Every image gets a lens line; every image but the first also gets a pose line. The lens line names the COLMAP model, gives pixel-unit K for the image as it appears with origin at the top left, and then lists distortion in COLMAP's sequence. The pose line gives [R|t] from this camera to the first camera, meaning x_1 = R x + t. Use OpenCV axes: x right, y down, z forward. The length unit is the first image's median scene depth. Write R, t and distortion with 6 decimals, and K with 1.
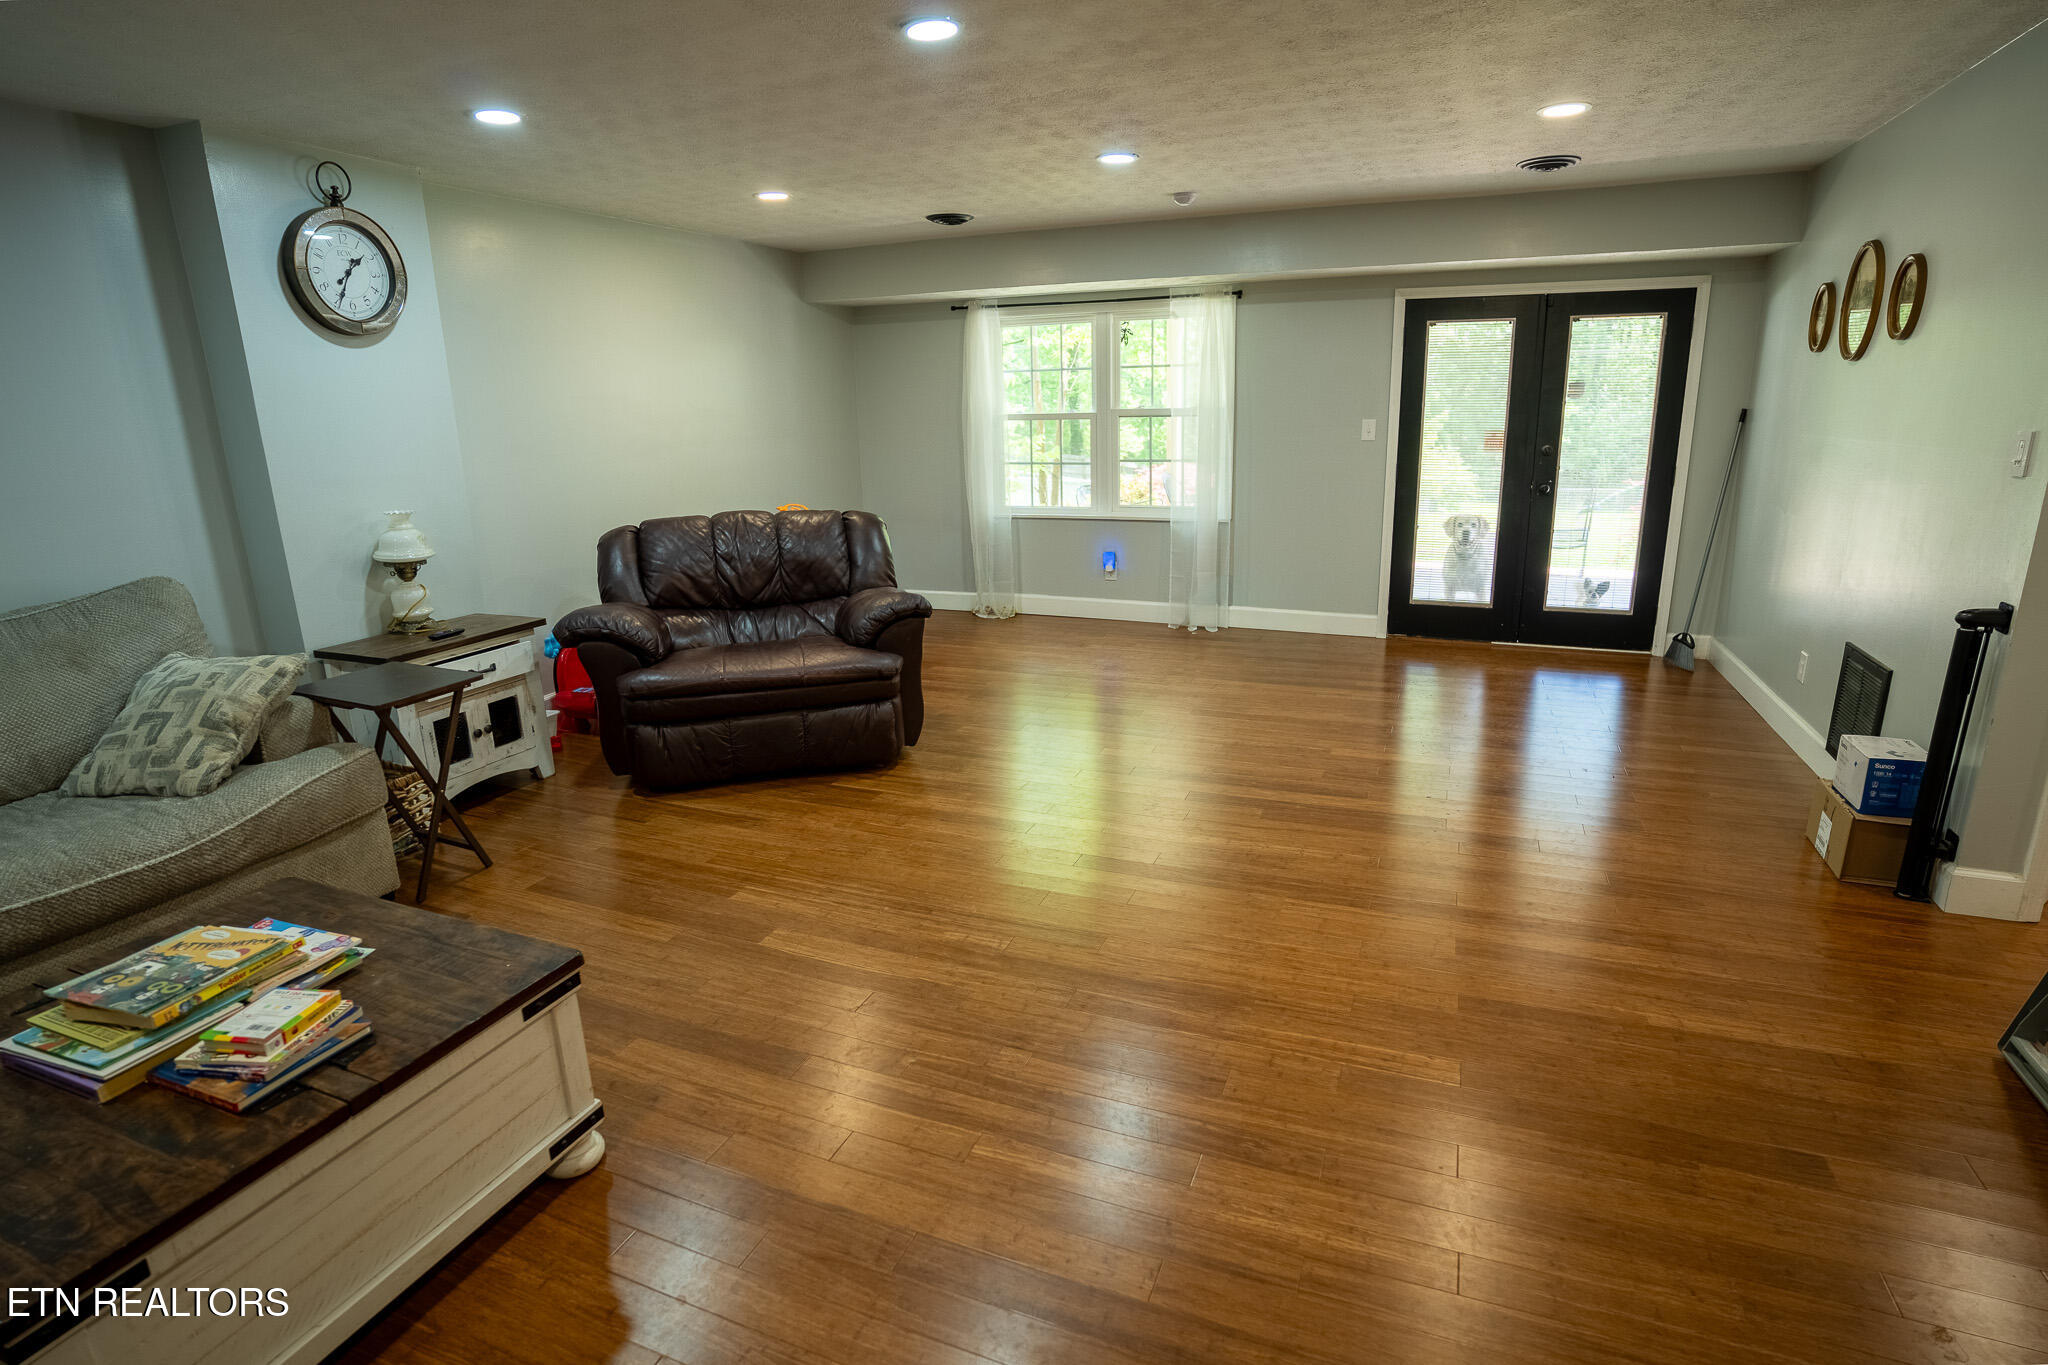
lens RADIAL K [[1020.8, 0, 1017.6], [0, 1020.8, 680.4], [0, 0, 1]] dist [-0.061271, 0.020779]
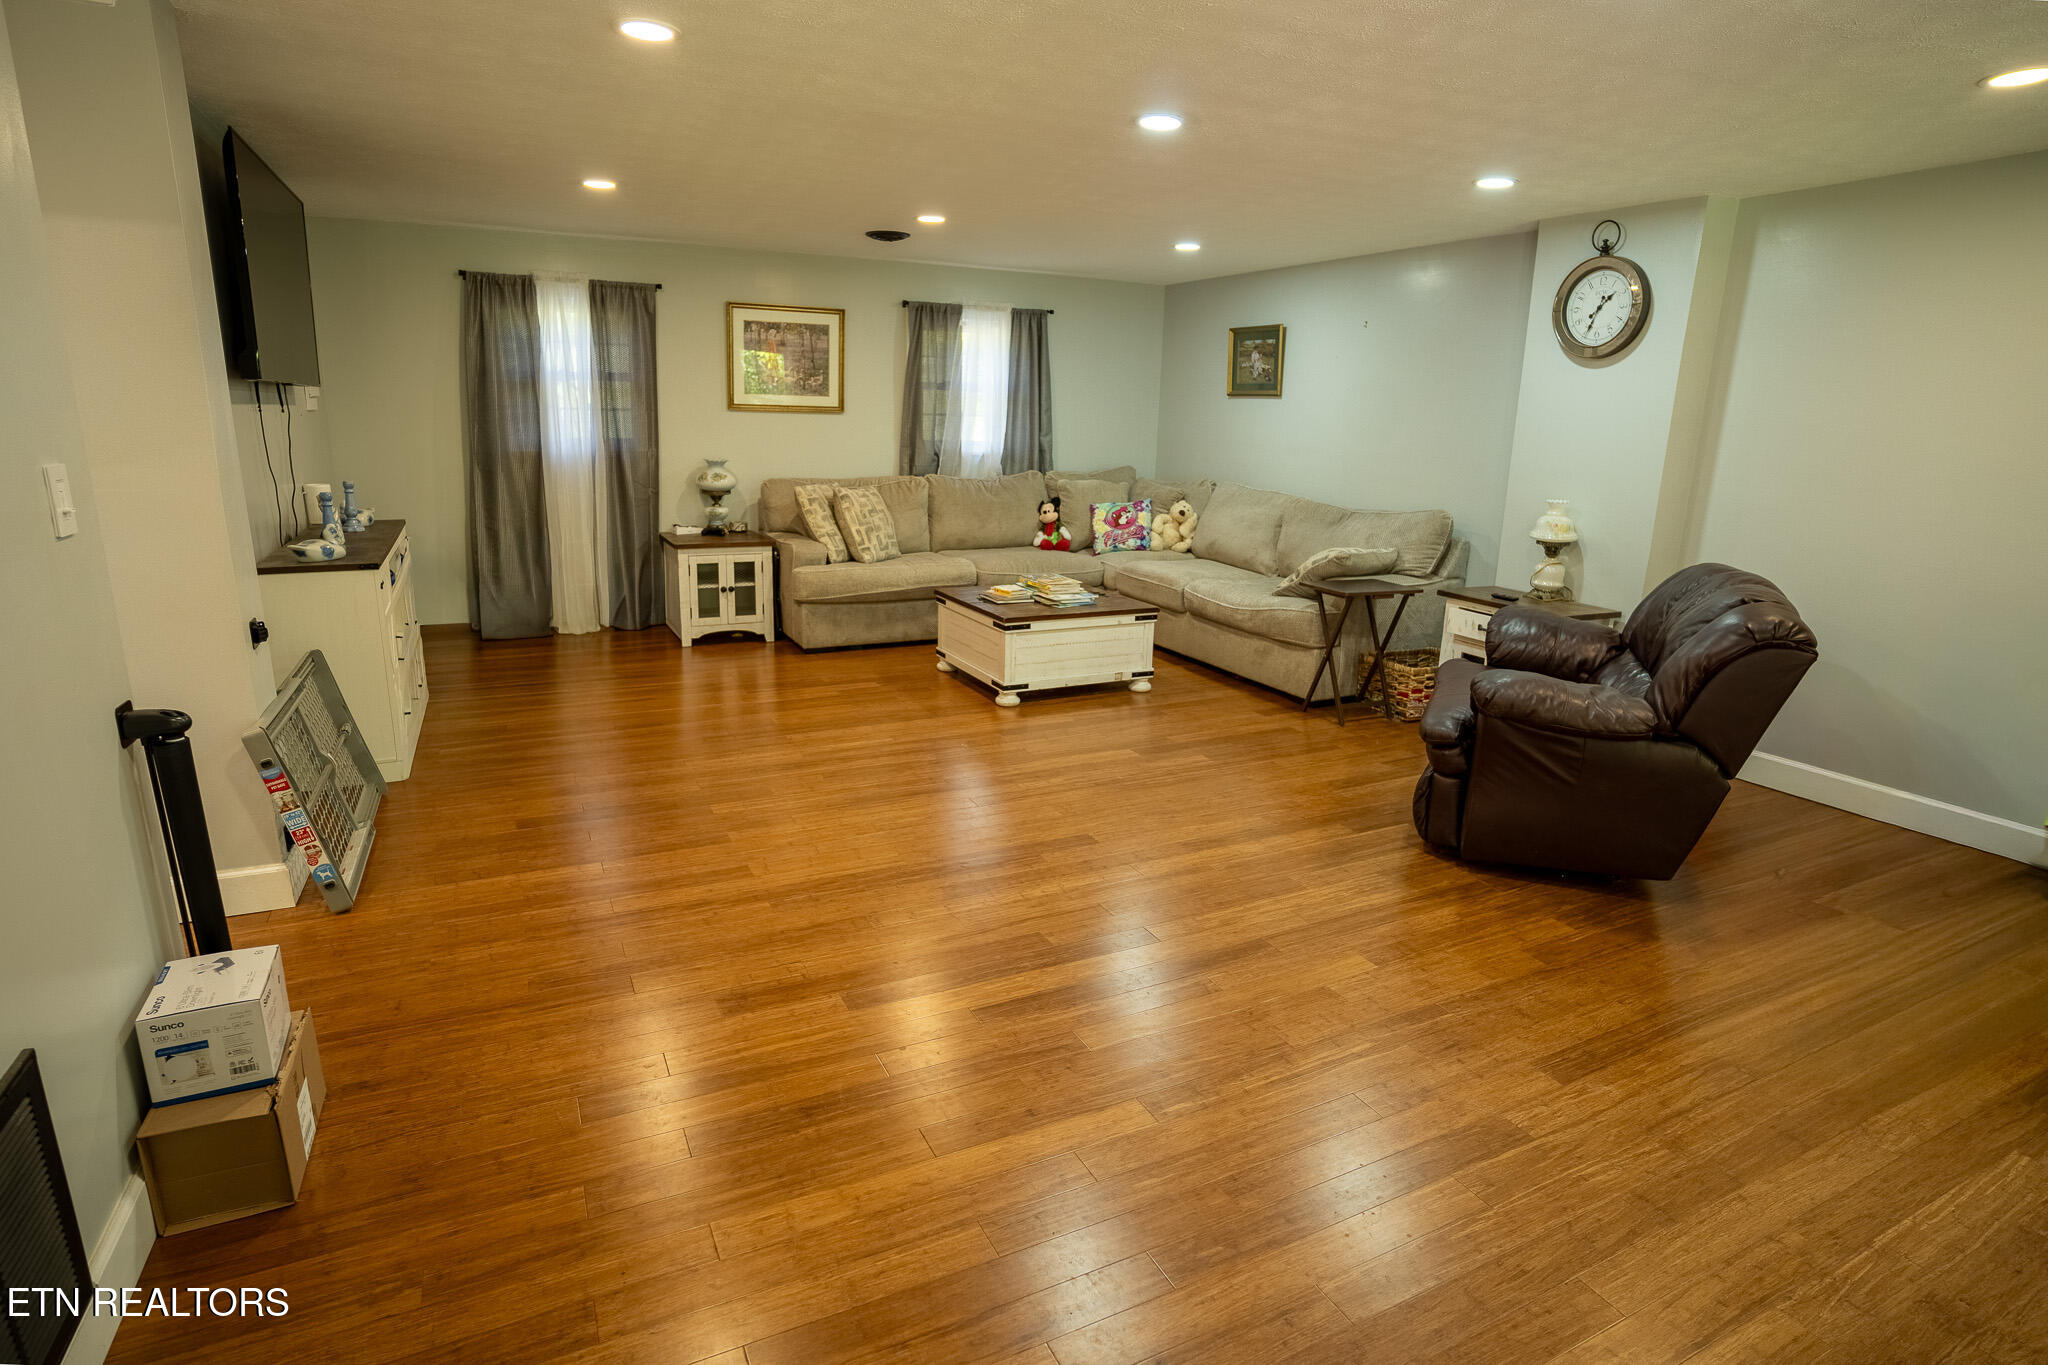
lens RADIAL K [[1020.8, 0, 1017.6], [0, 1020.8, 680.4], [0, 0, 1]] dist [-0.061271, 0.020779]
pose [[-0.664250, 0.193423, -0.722052, 0.807489], [-0.201459, 0.883879, 0.422105, -0.385867], [0.719852, 0.425847, -0.548149, 1.378168]]
